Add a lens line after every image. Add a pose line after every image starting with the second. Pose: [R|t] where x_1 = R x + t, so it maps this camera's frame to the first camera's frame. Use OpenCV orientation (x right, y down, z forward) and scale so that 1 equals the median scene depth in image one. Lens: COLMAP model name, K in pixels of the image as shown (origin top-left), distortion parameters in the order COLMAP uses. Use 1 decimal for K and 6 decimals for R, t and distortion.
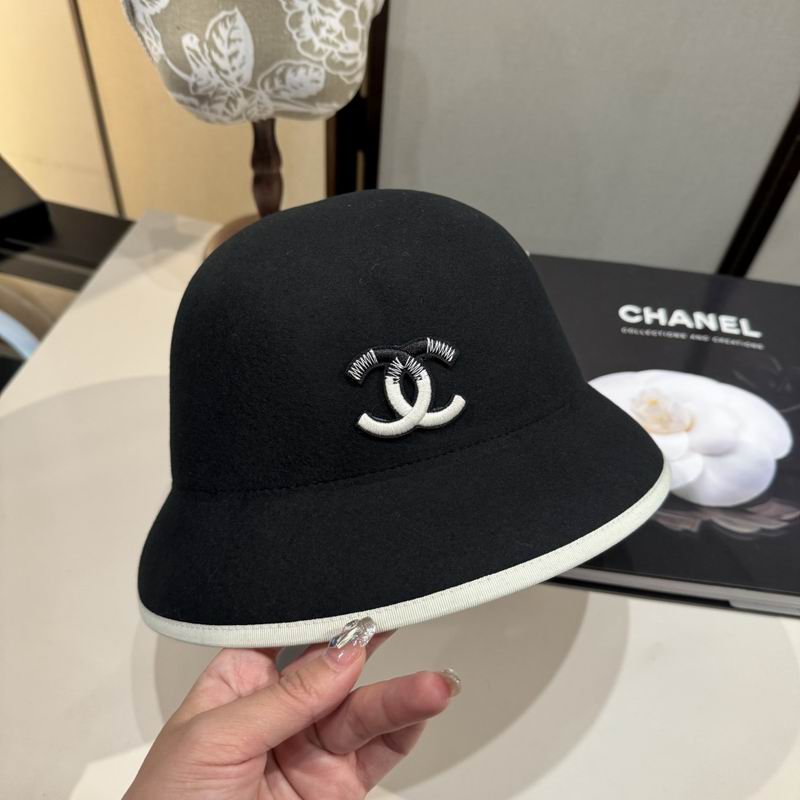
lens RADIAL K [[804.7, 0, 400.2], [0, 804.7, 405.4], [0, 0, 1]] dist [-0.006056, -0.036238]
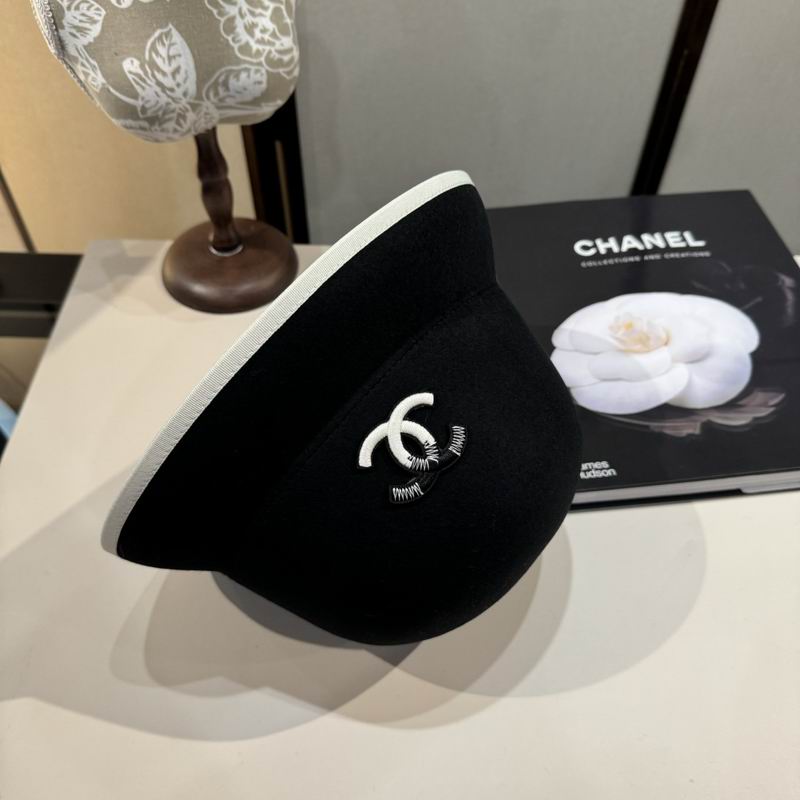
lens RADIAL K [[799.2, 0, 402.6], [0, 799.2, 400.2], [0, 0, 1]] dist [-0.014739, -0.002586]
pose [[0.970957, -0.216603, 0.101614, -0.119224], [0.213190, 0.976044, 0.043455, -0.018756], [-0.108592, -0.020530, 0.993874, -0.025196]]
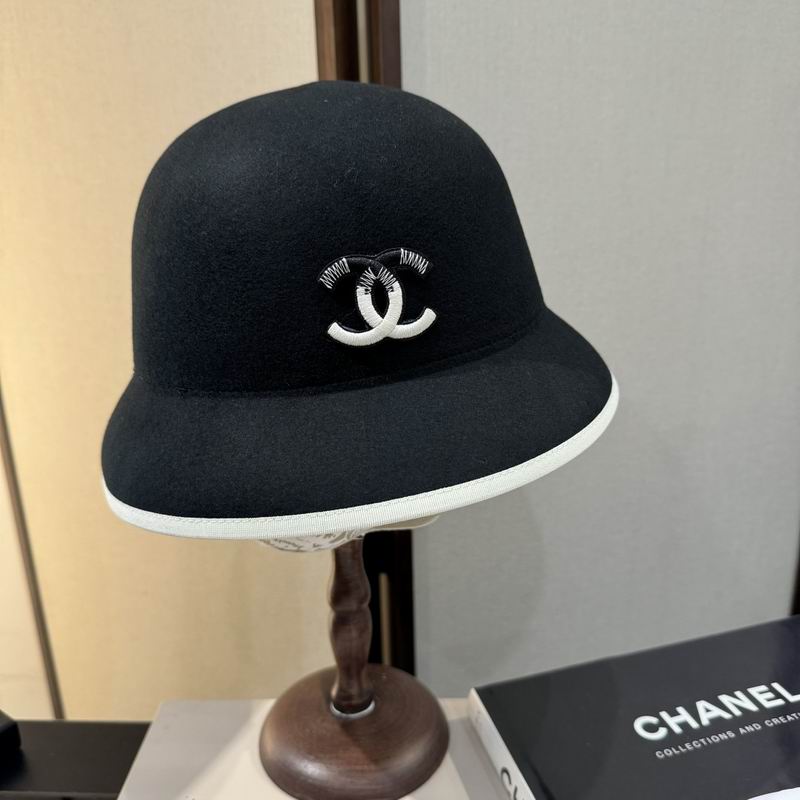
lens RADIAL K [[782.9, 0, 404.4], [0, 782.9, 390.7], [0, 0, 1]] dist [0.101813, -0.192961]
pose [[0.967387, -0.162077, 0.194664, -0.274813], [0.239726, 0.834037, -0.496904, -0.098284], [-0.081820, 0.527364, 0.845690, 0.316575]]
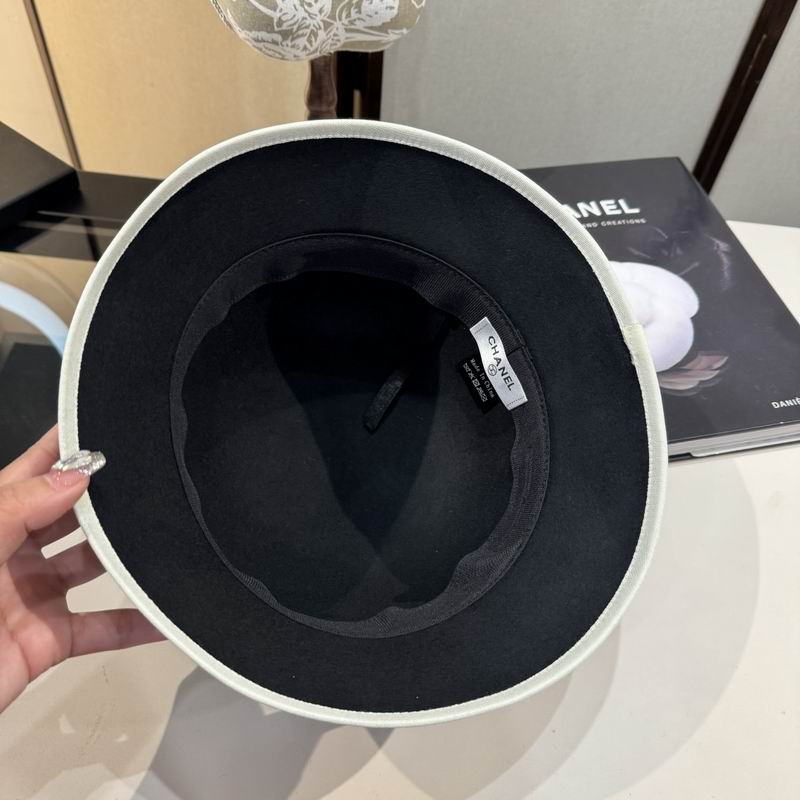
lens RADIAL K [[797.4, 0, 400.8], [0, 797.4, 409.7], [0, 0, 1]] dist [-0.020496, 0.000181]
pose [[0.983832, -0.142364, 0.108661, -0.277322], [0.135908, 0.988606, 0.064708, 0.037479], [-0.116635, -0.048894, 0.991971, -0.024772]]
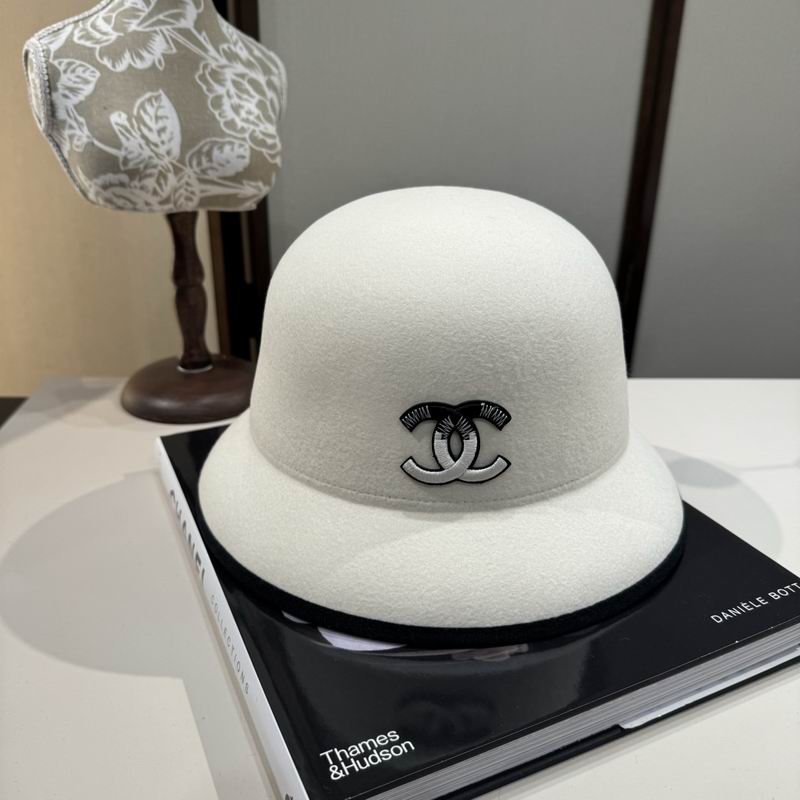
lens RADIAL K [[793.8, 0, 398.1], [0, 793.8, 402.4], [0, 0, 1]] dist [-0.011707, -0.030189]
pose [[0.956665, -0.168070, 0.237790, -0.210840], [0.251370, 0.888869, -0.383046, 0.323495], [-0.146986, 0.426220, 0.892598, 0.196696]]
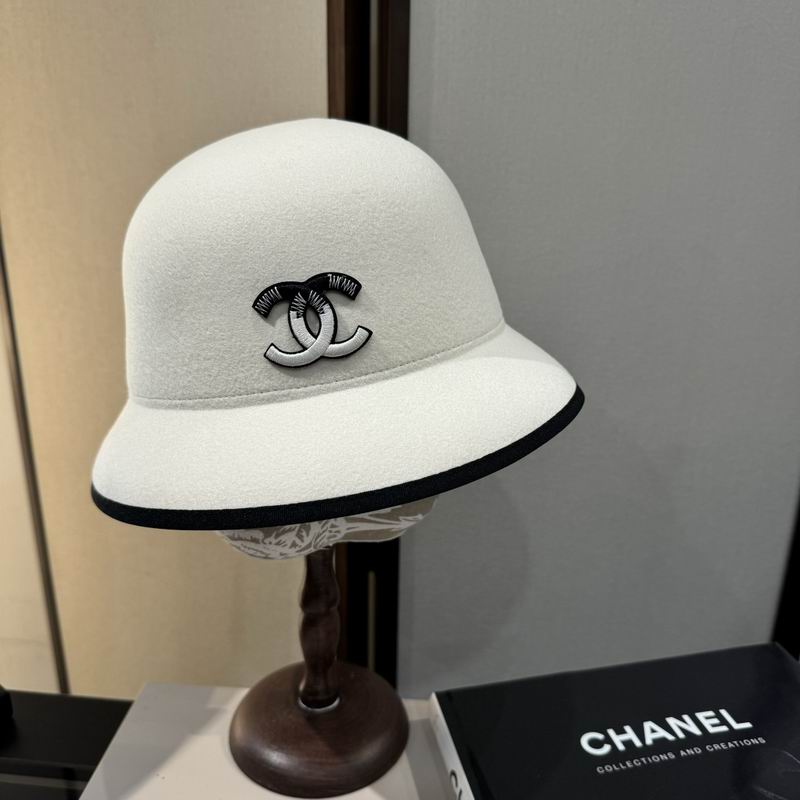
lens RADIAL K [[778.3, 0, 405.4], [0, 778.3, 398.2], [0, 0, 1]] dist [0.126840, -0.245353]
pose [[0.981862, -0.109405, 0.154844, -0.217644], [0.171654, 0.859757, -0.480992, -0.098691], [-0.080506, 0.498847, 0.862943, 0.256230]]
